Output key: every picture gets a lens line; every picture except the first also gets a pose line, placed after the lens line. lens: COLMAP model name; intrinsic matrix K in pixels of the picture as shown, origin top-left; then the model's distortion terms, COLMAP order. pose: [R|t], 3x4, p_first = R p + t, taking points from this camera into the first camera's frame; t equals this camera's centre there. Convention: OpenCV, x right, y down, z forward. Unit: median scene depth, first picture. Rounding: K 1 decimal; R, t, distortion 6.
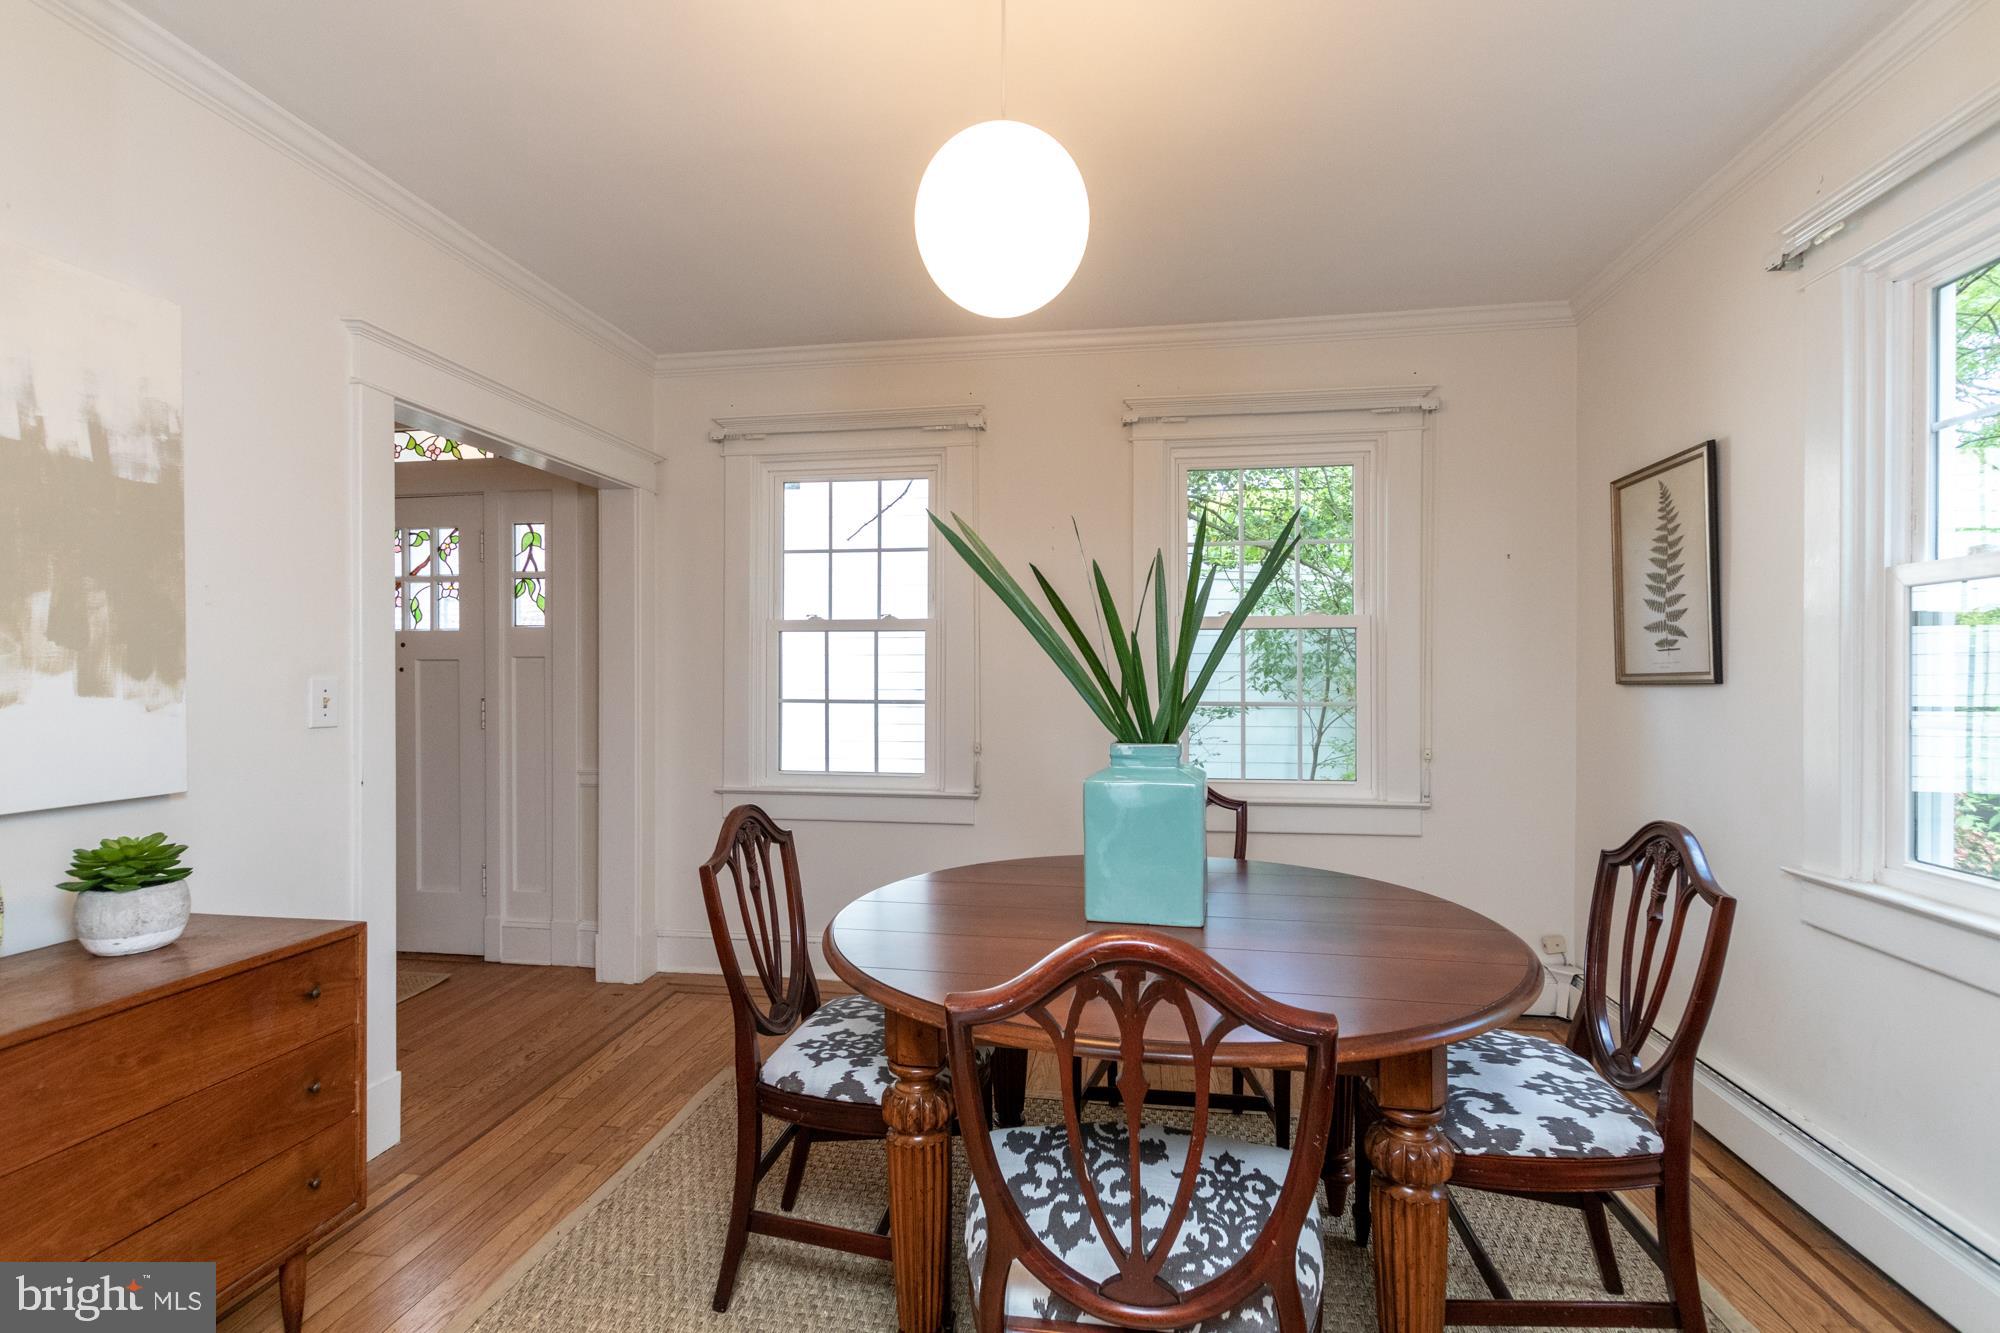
lens RADIAL K [[924.1, 0, 1000.0], [0, 924.1, 666.5], [0, 0, 1]] dist [0.009157, 0.000101]
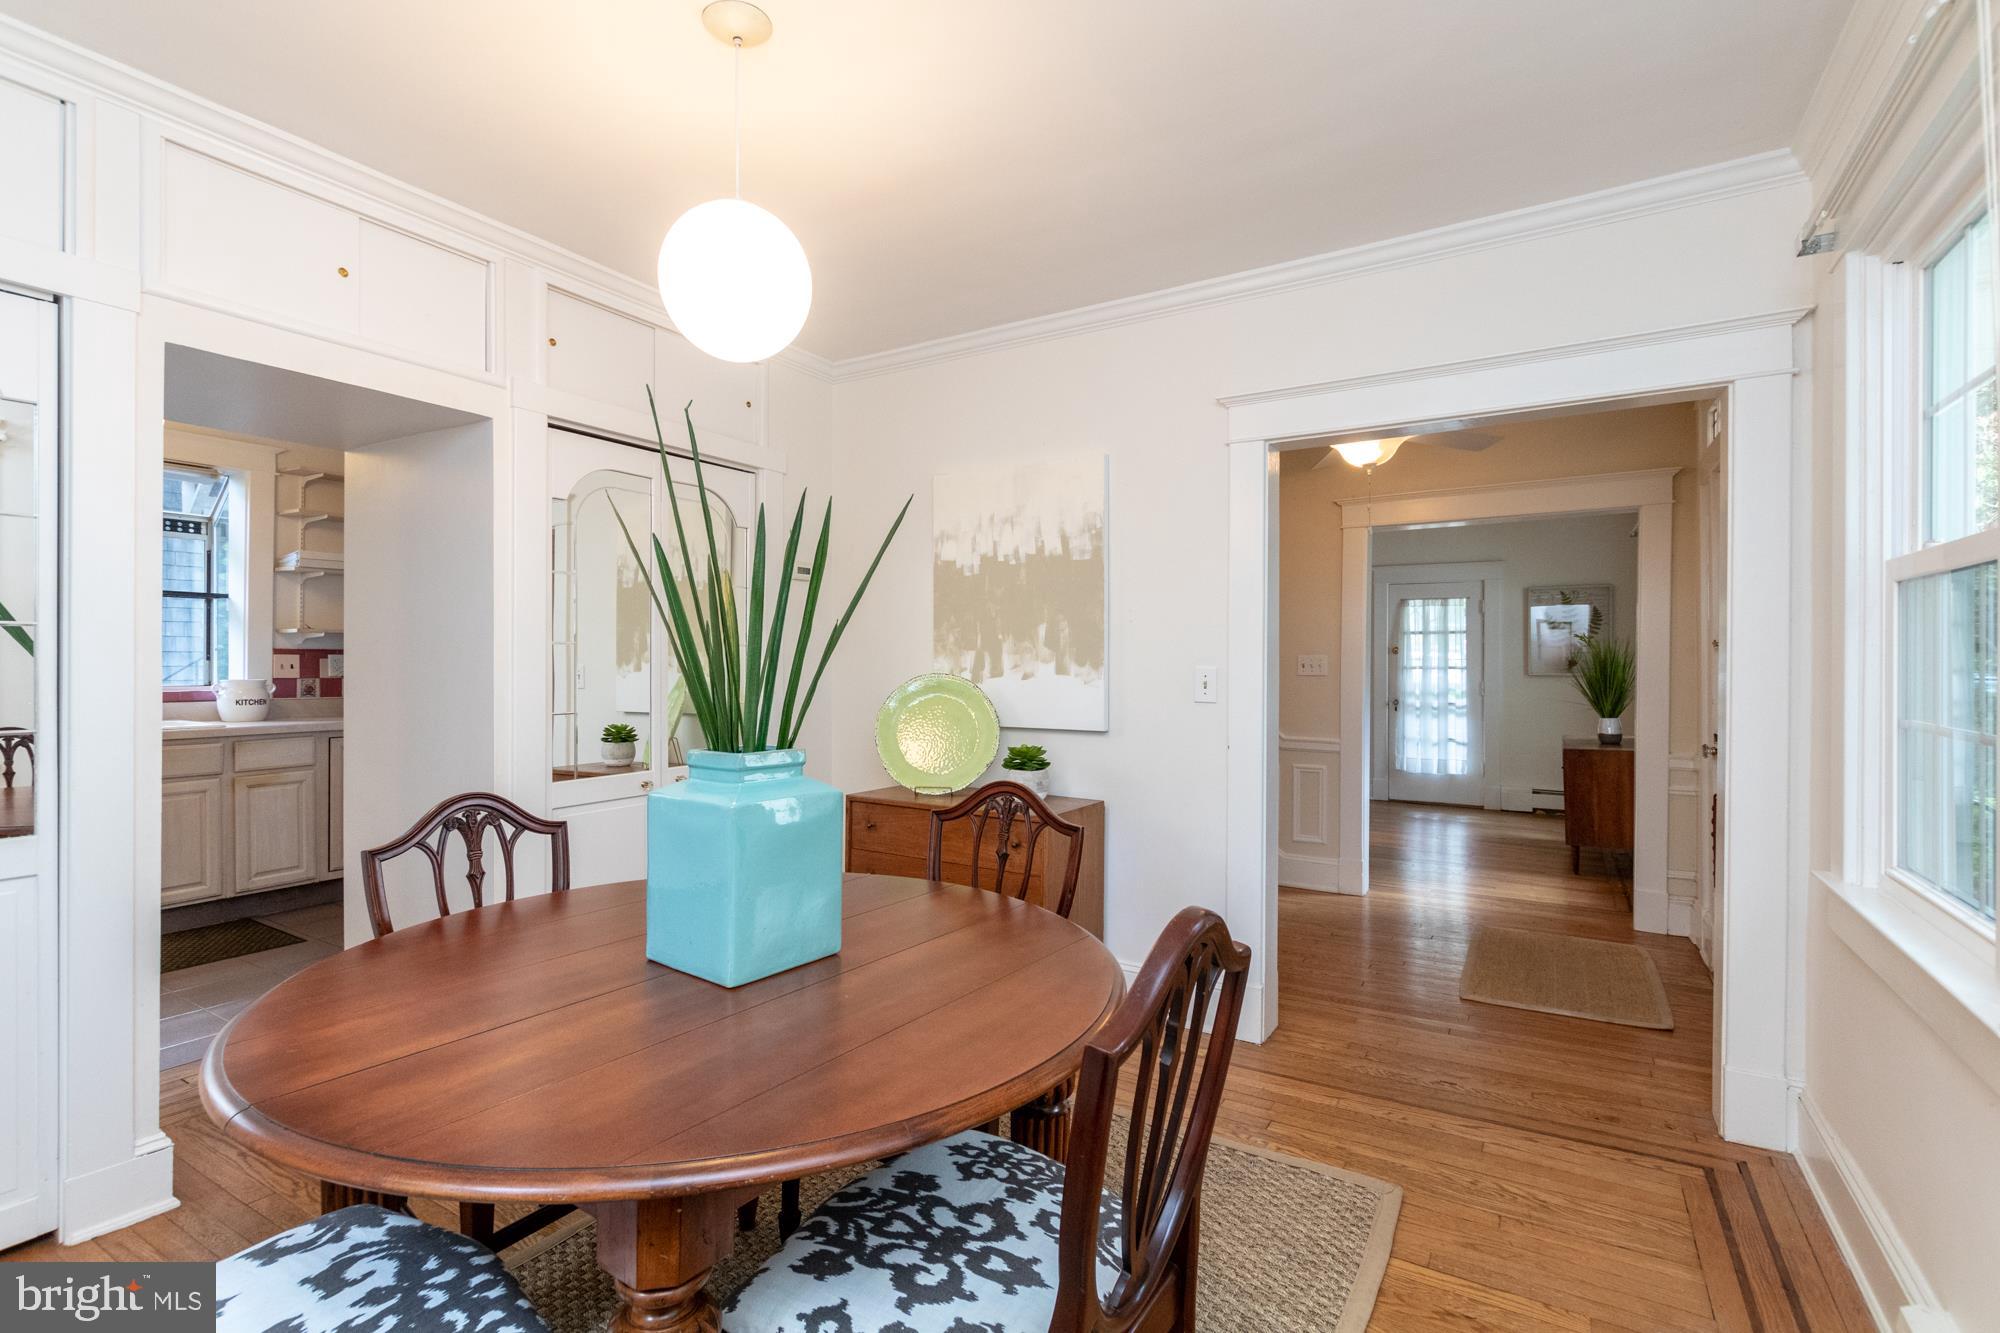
lens RADIAL K [[924.1, 0, 1000.0], [0, 924.1, 666.5], [0, 0, 1]] dist [0.009157, 0.000101]
pose [[-0.373854, 0.012377, -0.927405, 0.867667], [0.006302, 0.999922, 0.010804, -0.007384], [0.927466, -0.001805, -0.373903, 1.575644]]
